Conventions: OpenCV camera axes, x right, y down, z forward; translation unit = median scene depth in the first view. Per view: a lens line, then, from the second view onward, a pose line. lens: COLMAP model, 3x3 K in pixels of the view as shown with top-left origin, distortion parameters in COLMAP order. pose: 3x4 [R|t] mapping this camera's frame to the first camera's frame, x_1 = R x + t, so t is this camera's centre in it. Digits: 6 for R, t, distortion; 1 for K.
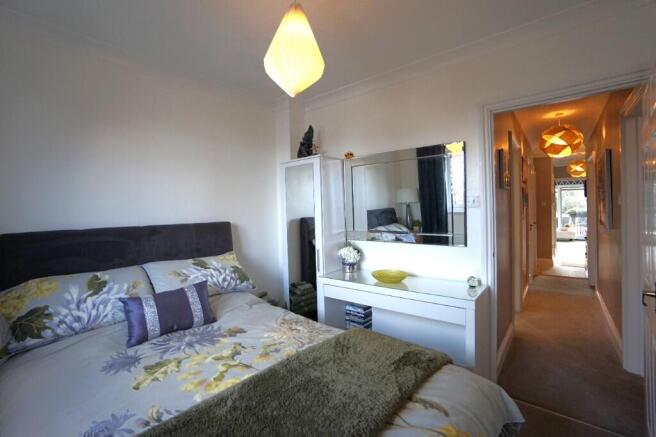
lens RADIAL K [[294.8, 0, 321.2], [0, 294.8, 213.2], [0, 0, 1]] dist [-0.056435, 0.022598]
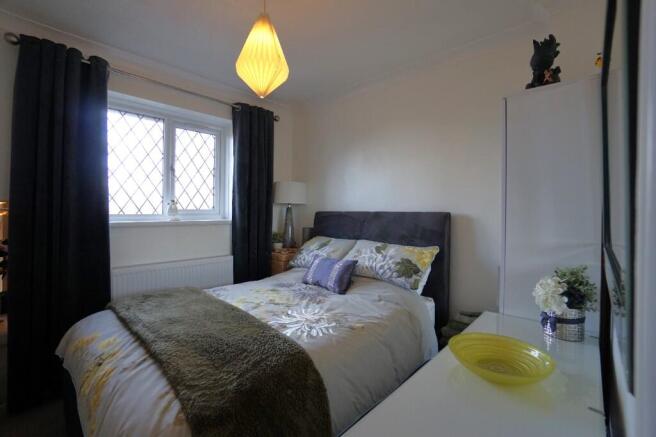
lens RADIAL K [[294.8, 0, 321.2], [0, 294.8, 213.2], [0, 0, 1]] dist [-0.056435, 0.022598]
pose [[-0.063952, 0.035530, -0.997320, 0.692987], [-0.012360, 0.999261, 0.036392, 0.007981], [0.997876, 0.014654, -0.063466, 0.862873]]
